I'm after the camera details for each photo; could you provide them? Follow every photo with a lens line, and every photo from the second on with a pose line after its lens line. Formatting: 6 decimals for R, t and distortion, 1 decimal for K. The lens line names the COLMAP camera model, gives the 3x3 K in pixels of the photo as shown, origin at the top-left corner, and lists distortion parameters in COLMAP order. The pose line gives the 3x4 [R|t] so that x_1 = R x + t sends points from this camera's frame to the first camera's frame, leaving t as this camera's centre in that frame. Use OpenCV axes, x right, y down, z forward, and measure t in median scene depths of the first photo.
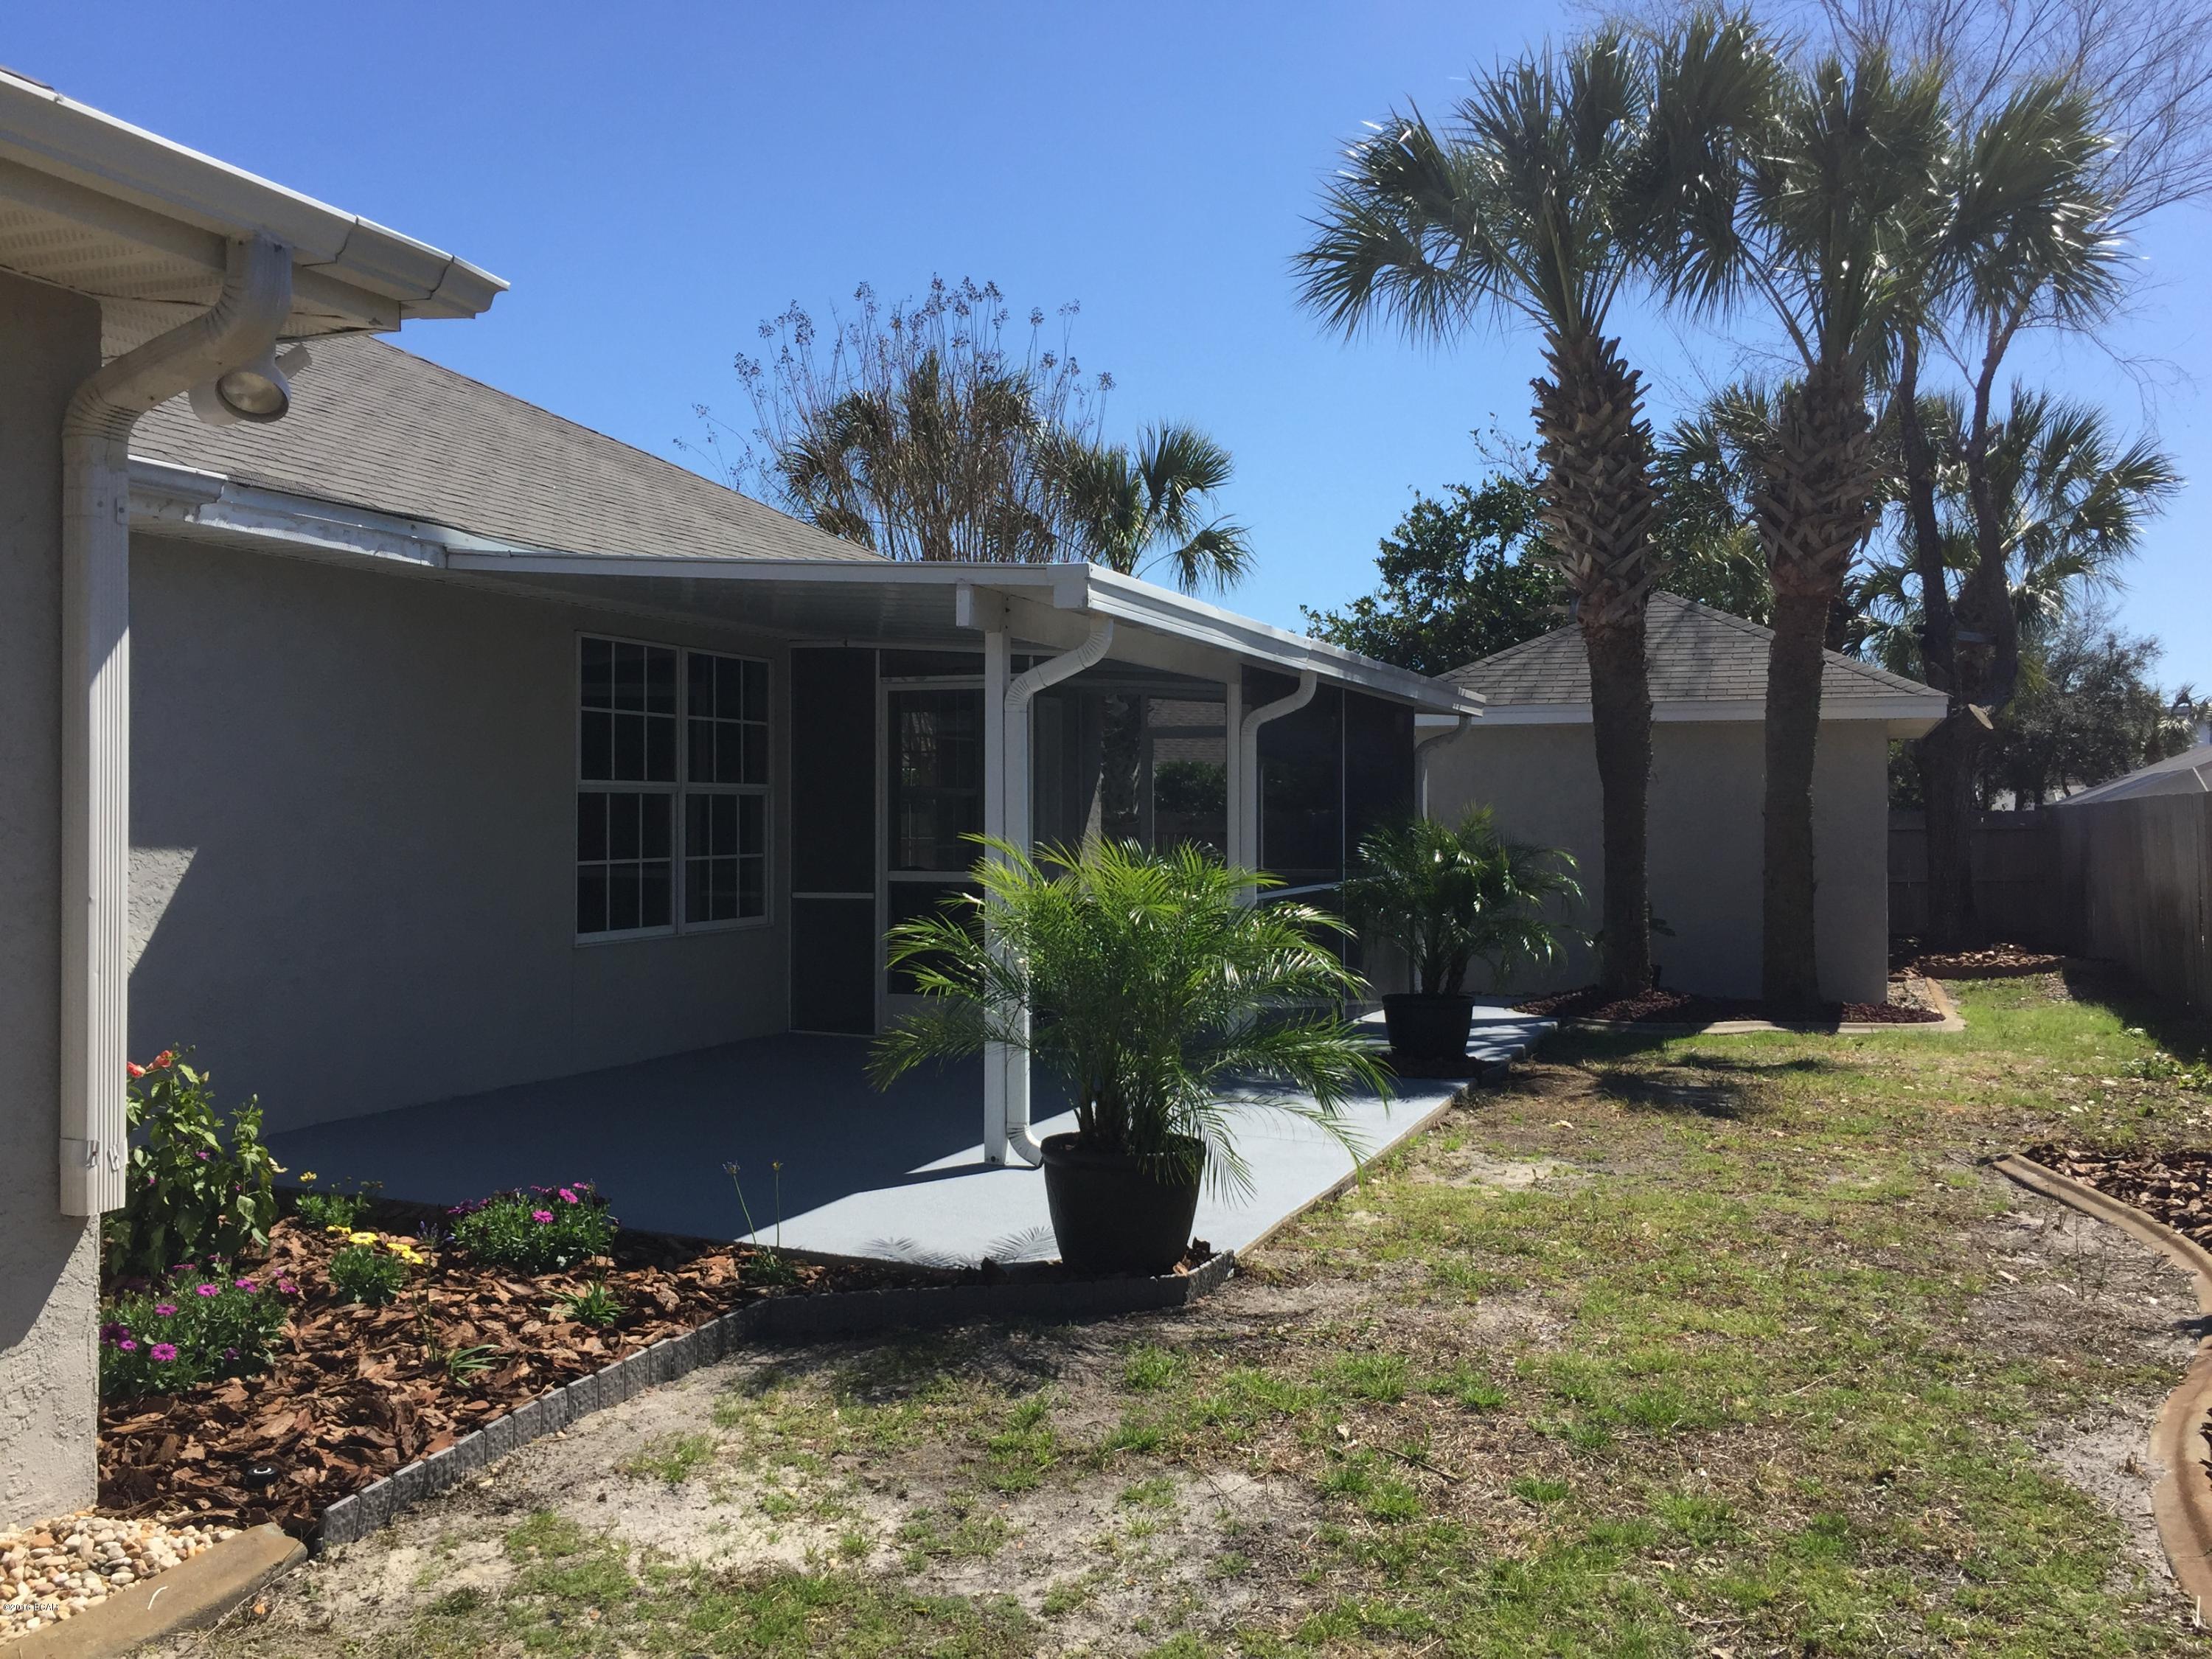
lens RADIAL K [[1874.0, 0, 1112.9], [0, 1874.0, 800.0], [0, 0, 1]] dist [0.088507, -0.092336]
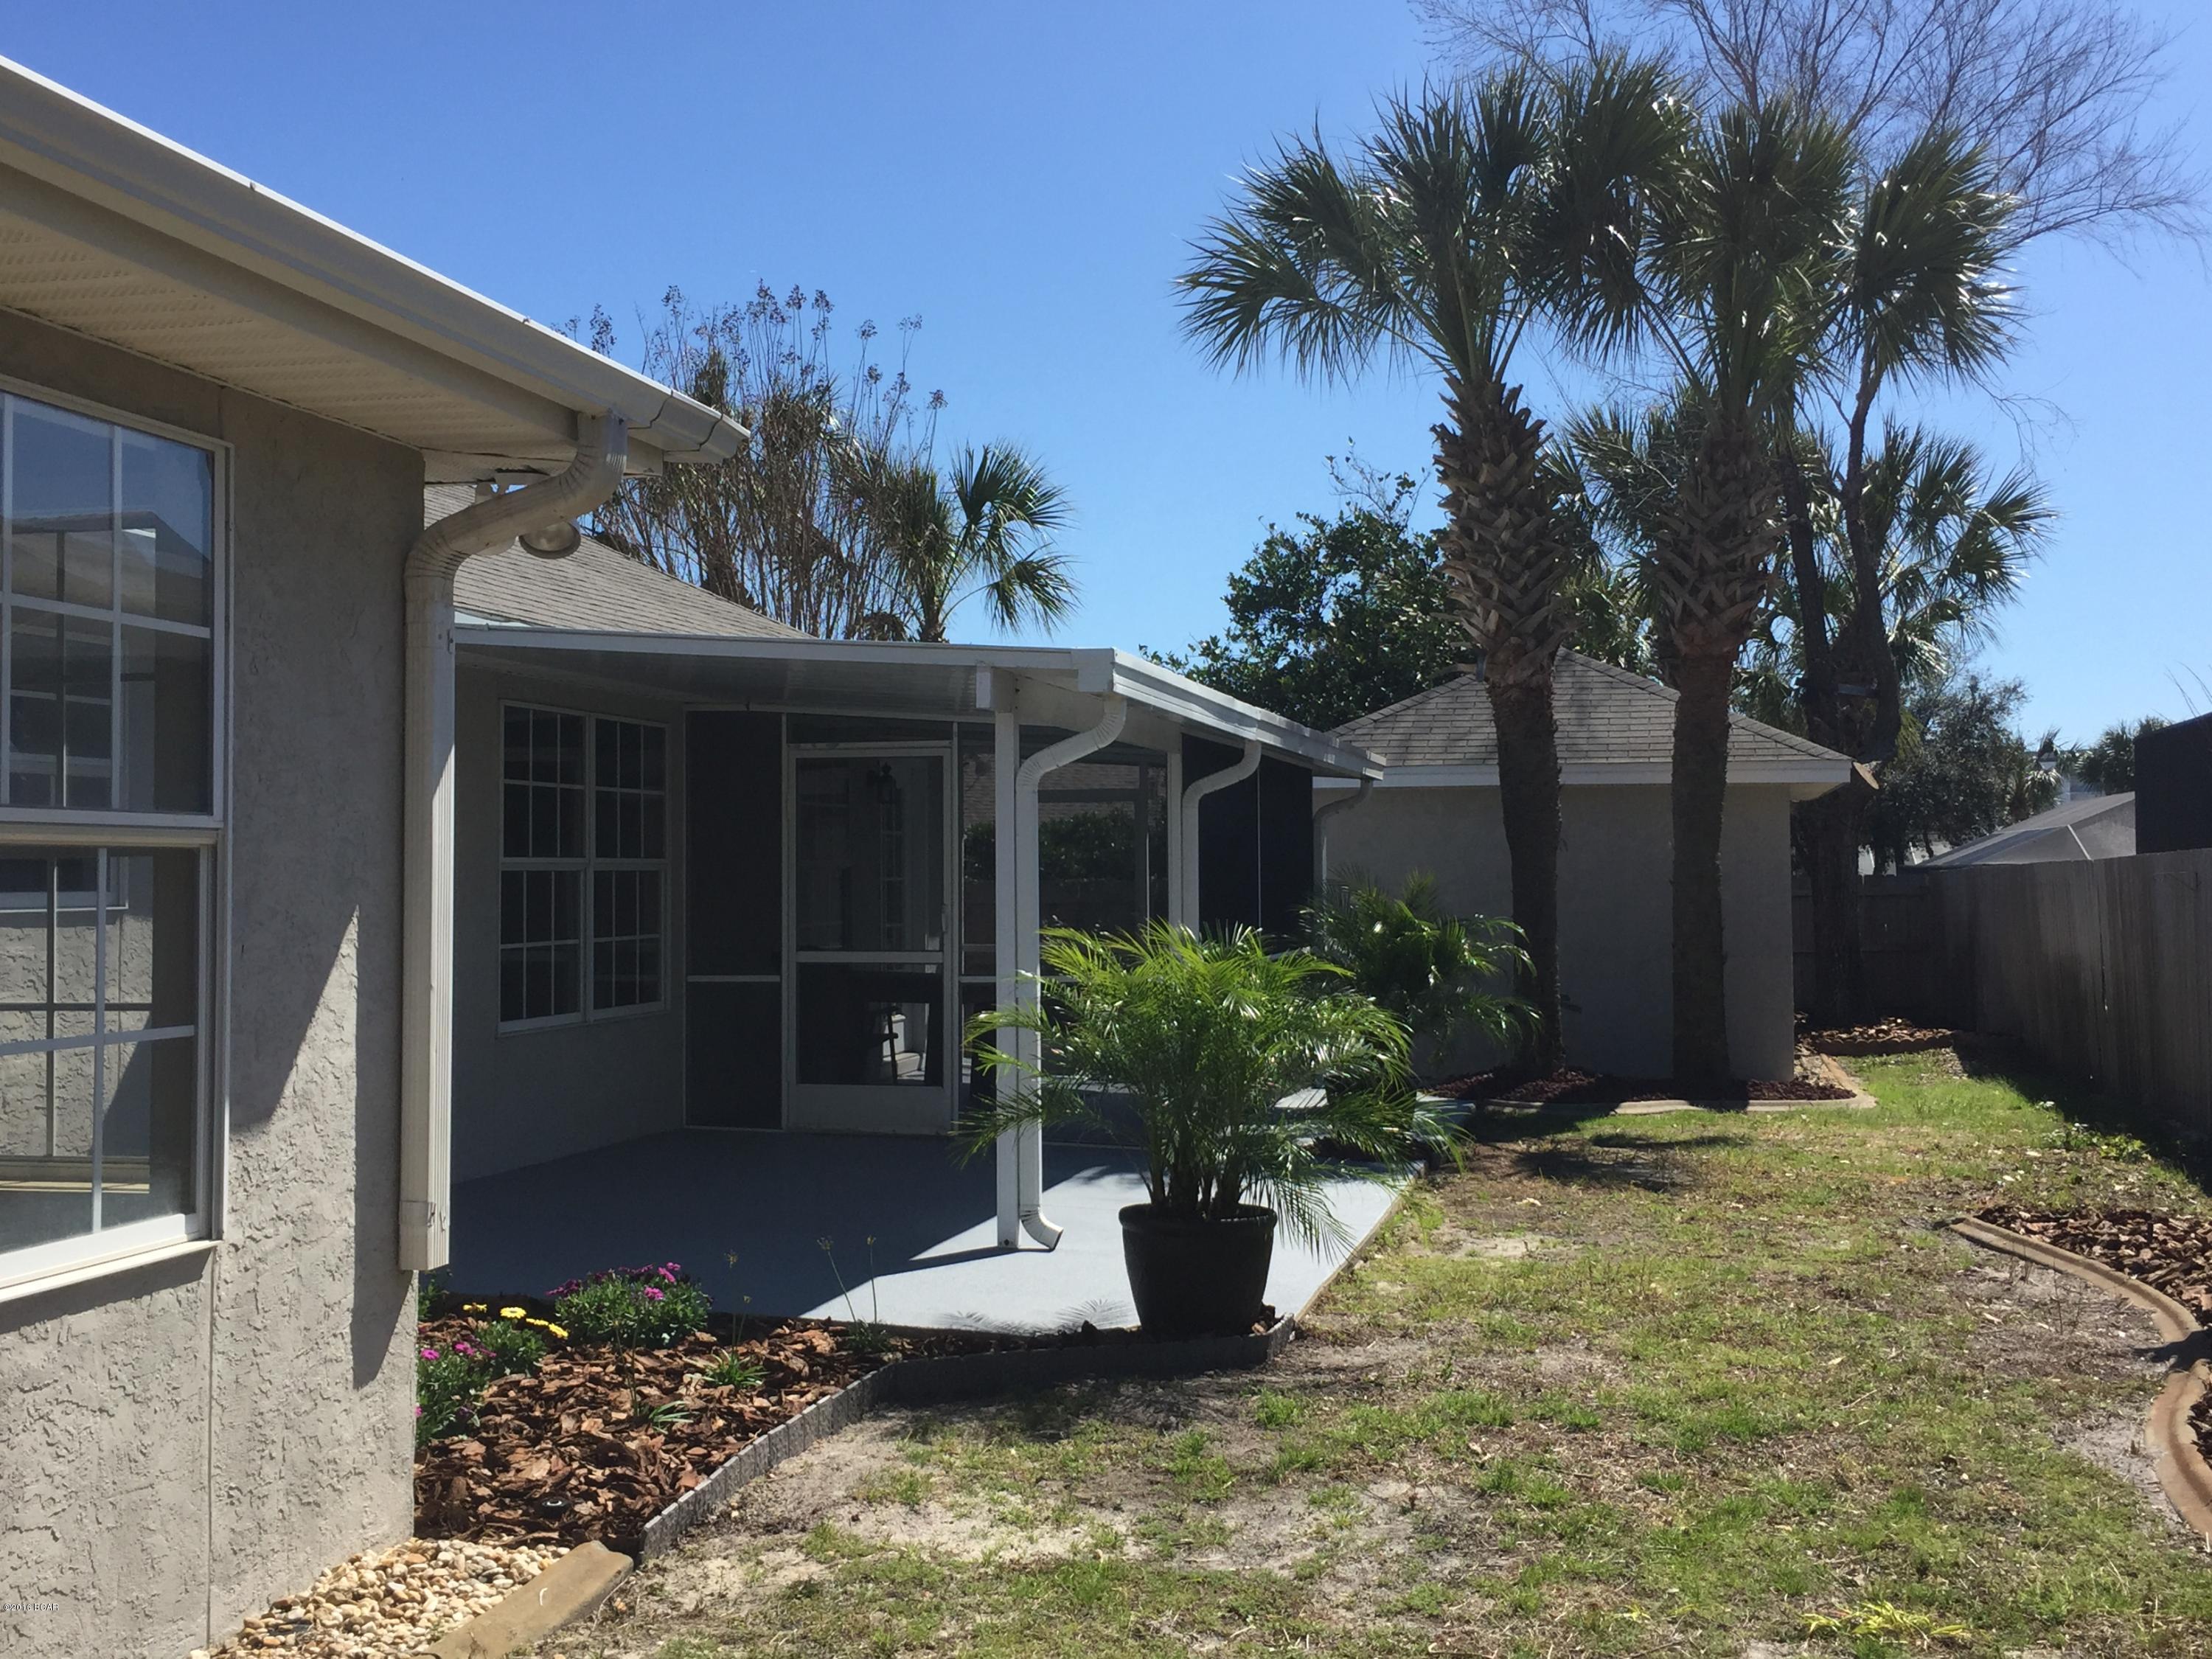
lens RADIAL K [[2274.4, 0, 1104.8], [0, 2274.4, 774.7], [0, 0, 1]] dist [0.088384, -0.041267]
pose [[0.991981, 0.001154, 0.126382, -0.089667], [0.003443, 0.999340, -0.036153, -0.006665], [-0.126341, 0.036298, 0.991323, -0.114865]]
